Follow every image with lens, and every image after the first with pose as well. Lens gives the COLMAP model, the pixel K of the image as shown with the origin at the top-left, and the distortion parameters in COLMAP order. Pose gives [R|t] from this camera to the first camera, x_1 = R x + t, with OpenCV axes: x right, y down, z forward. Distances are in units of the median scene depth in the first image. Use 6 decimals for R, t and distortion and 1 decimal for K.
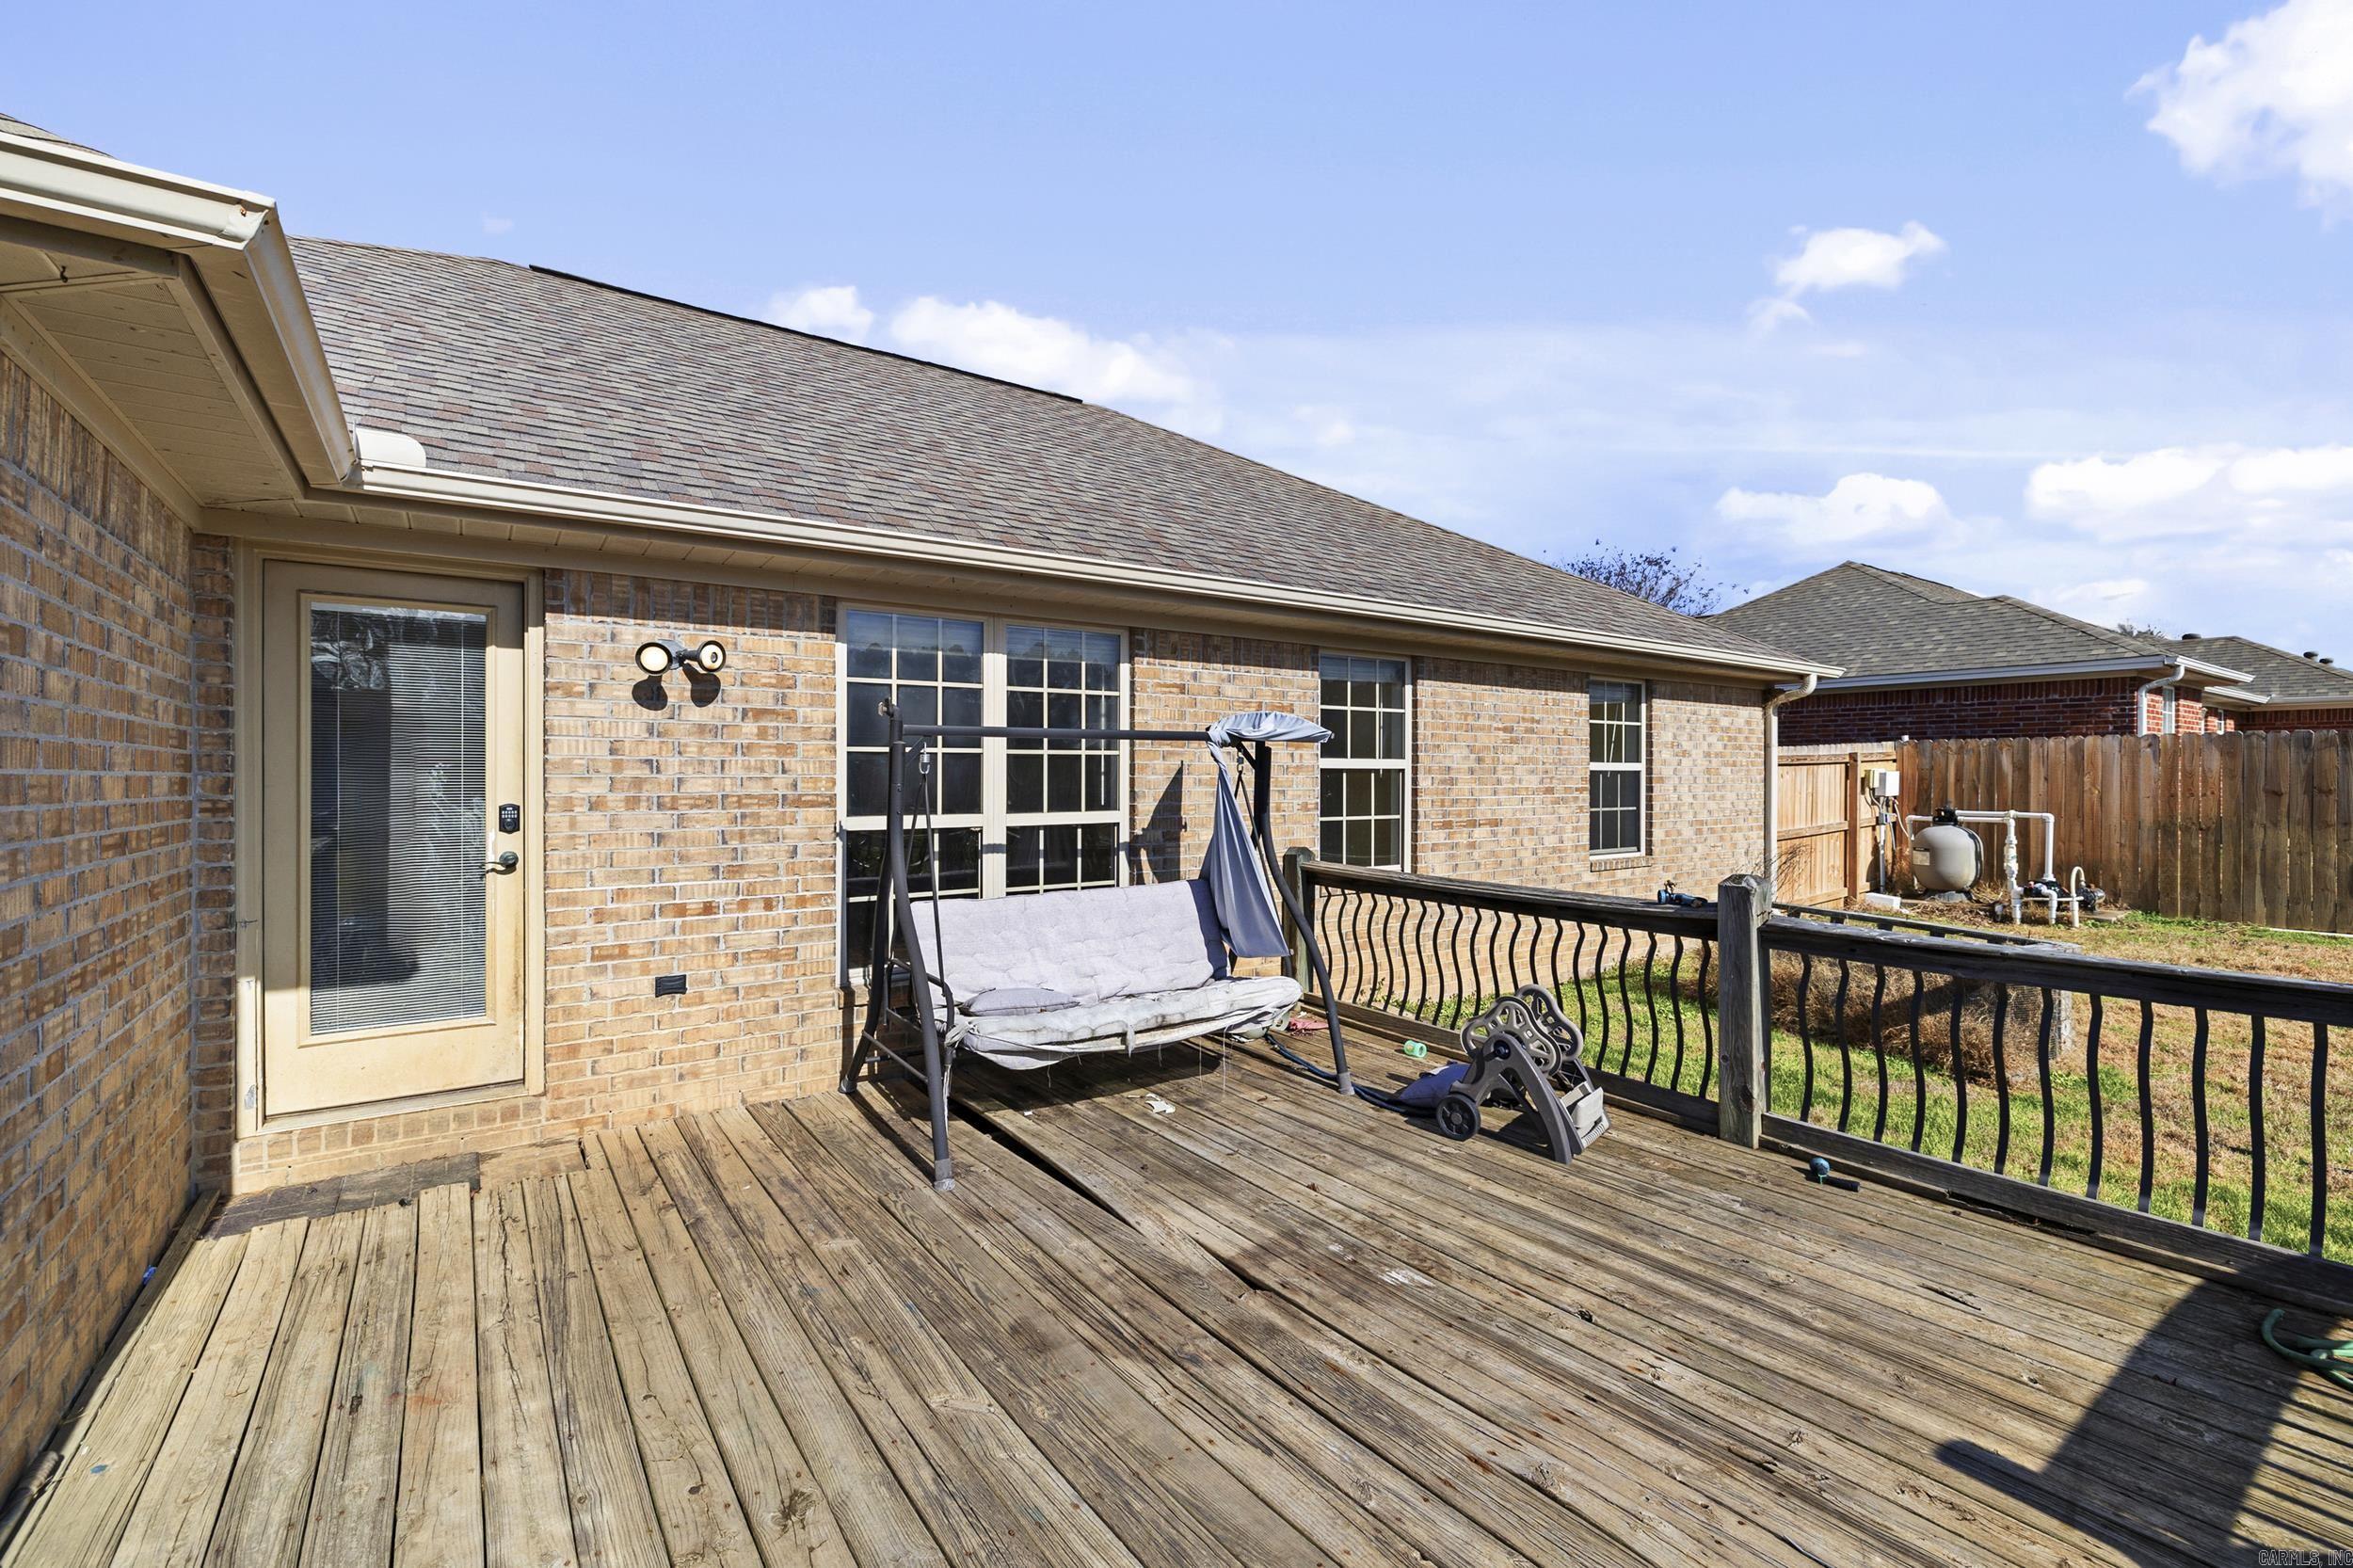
lens RADIAL K [[987.9, 0, 1140.9], [0, 987.9, 779.4], [0, 0, 1]] dist [-0.000947, -0.000281]
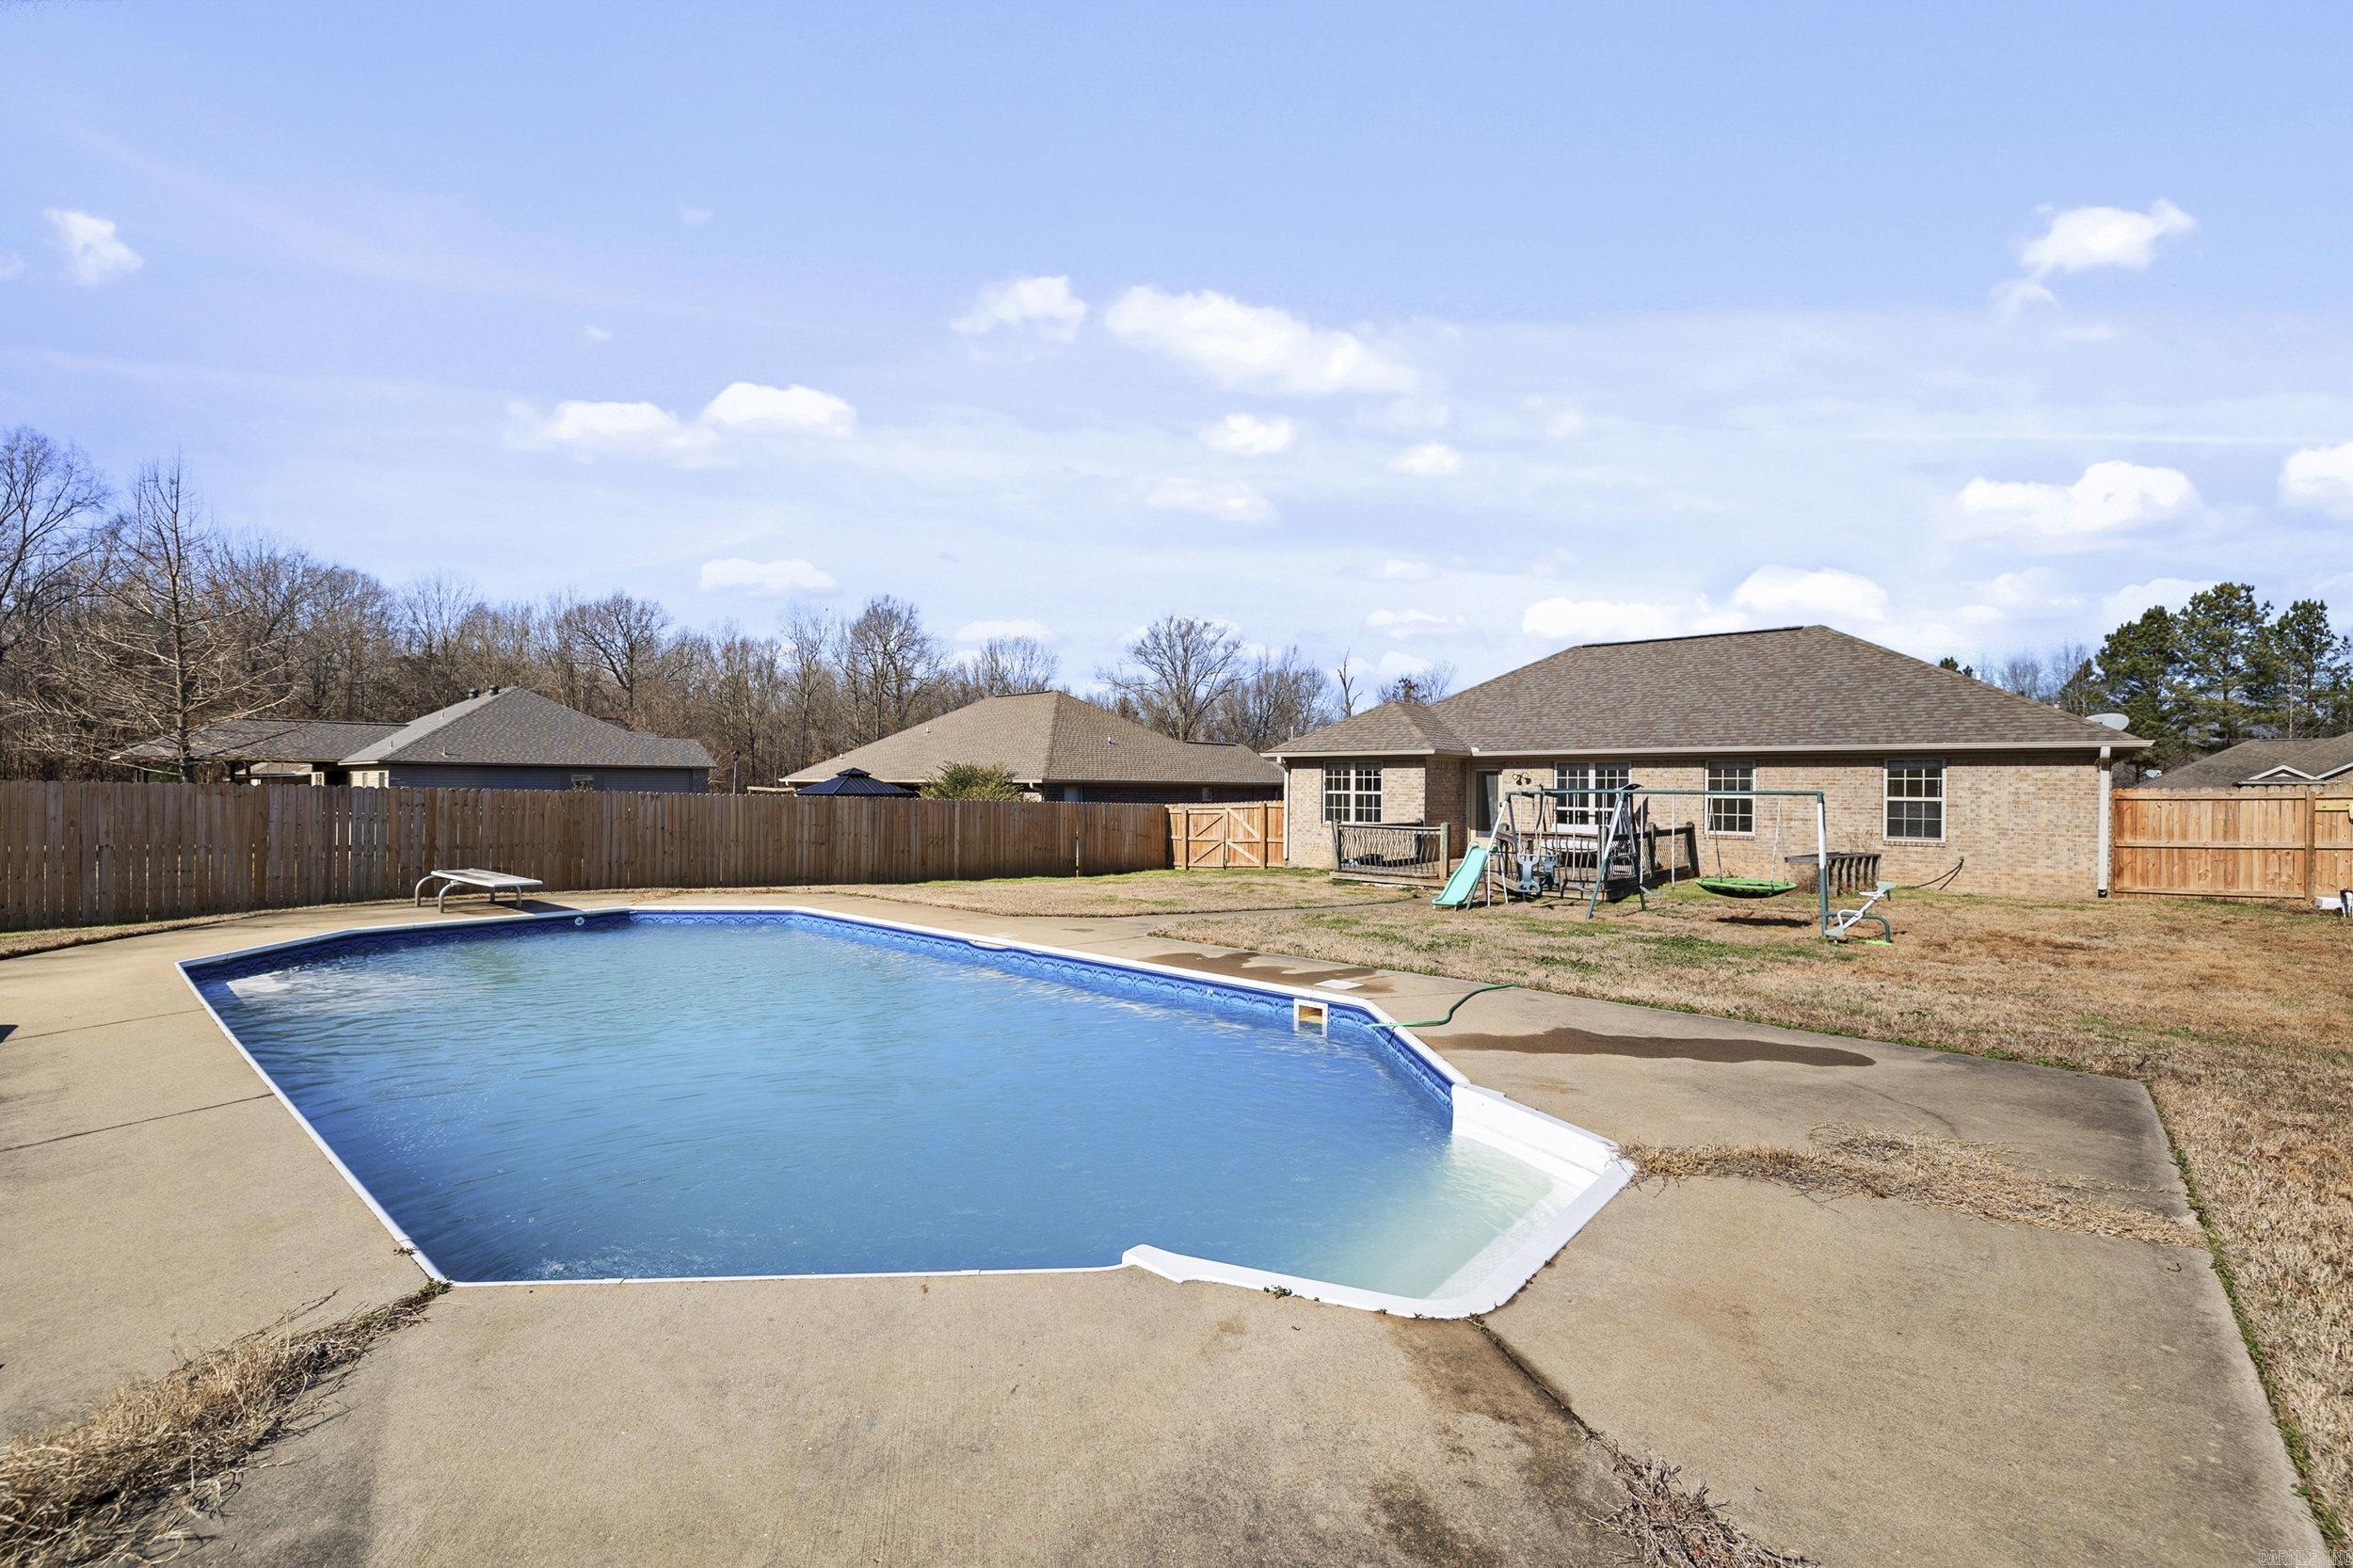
lens RADIAL K [[987.9, 0, 1140.9], [0, 987.9, 779.4], [0, 0, 1]] dist [-0.000947, -0.000281]
pose [[0.204801, -0.005625, -0.978788, 4.126932], [-0.011857, 0.999896, -0.008228, -0.033253], [0.978732, 0.013290, 0.204713, -2.020545]]
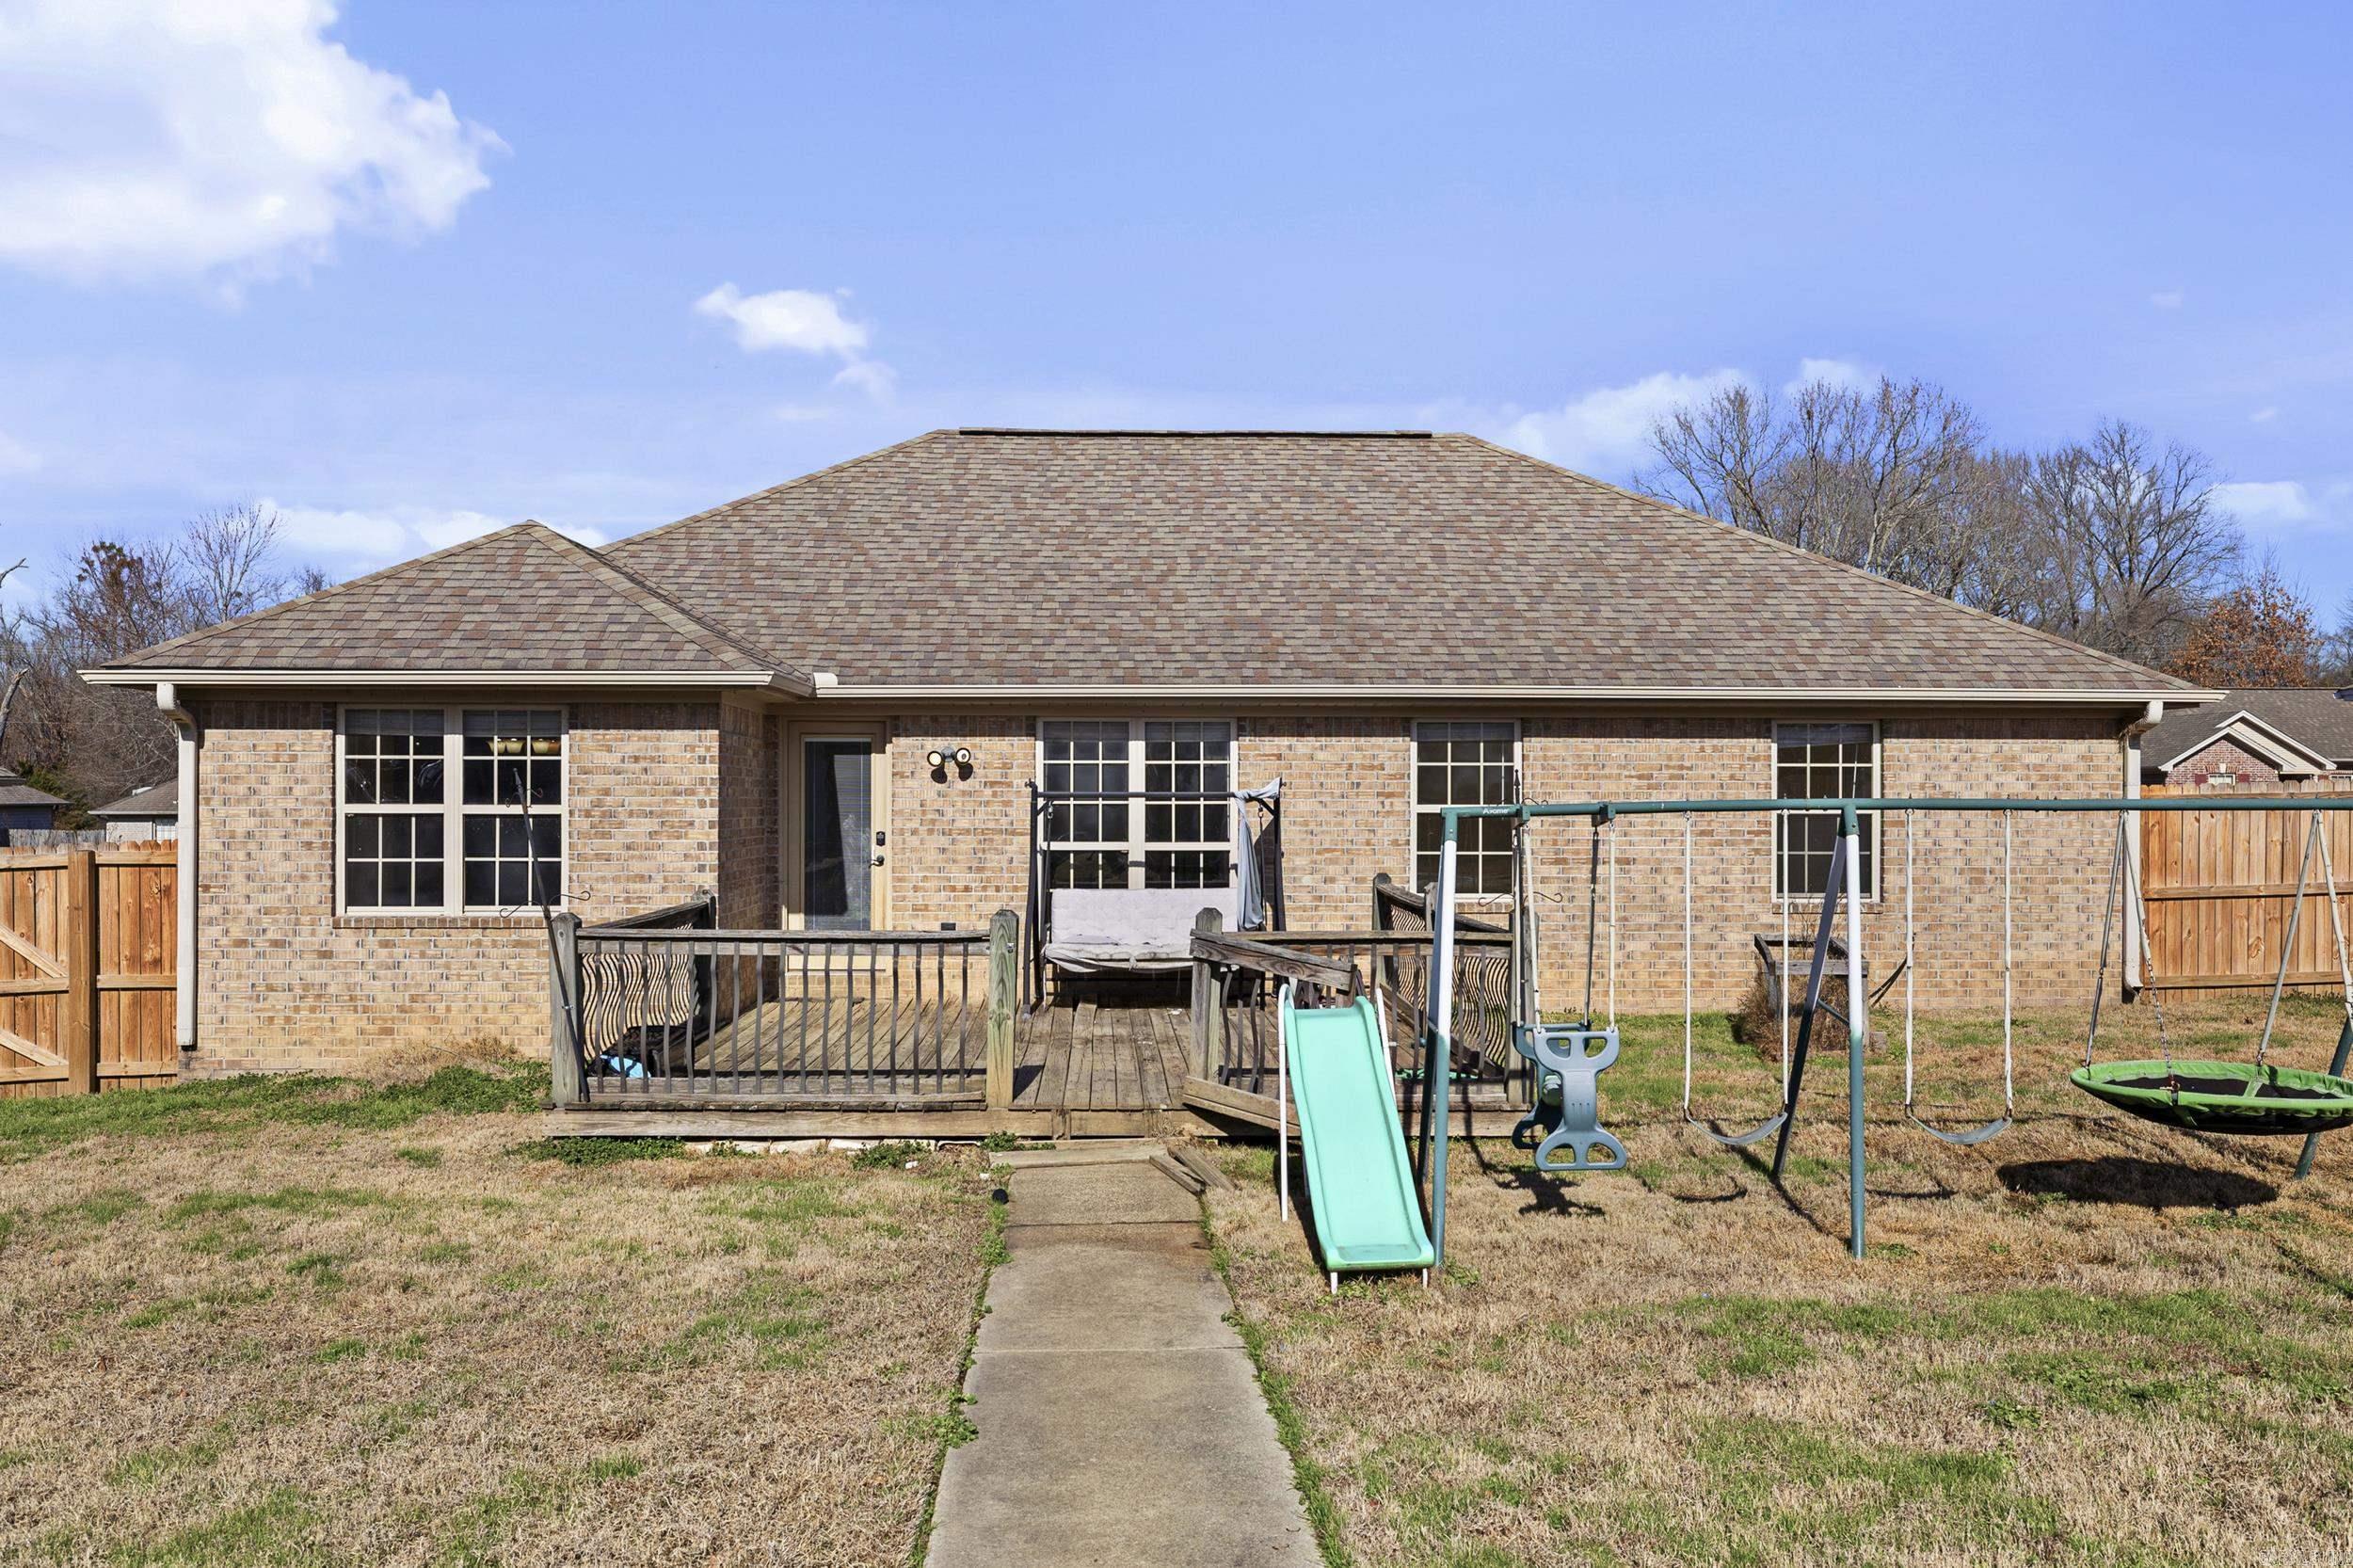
lens RADIAL K [[1997.5, 0, 1176.5], [0, 1997.5, 784.0], [0, 0, 1]] dist [-0.001895, -0.001051]
pose [[0.835944, 0.002324, -0.548810, 1.895371], [-0.003591, 0.999993, -0.001236, -0.062152], [0.548804, 0.003004, 0.835946, -1.871248]]
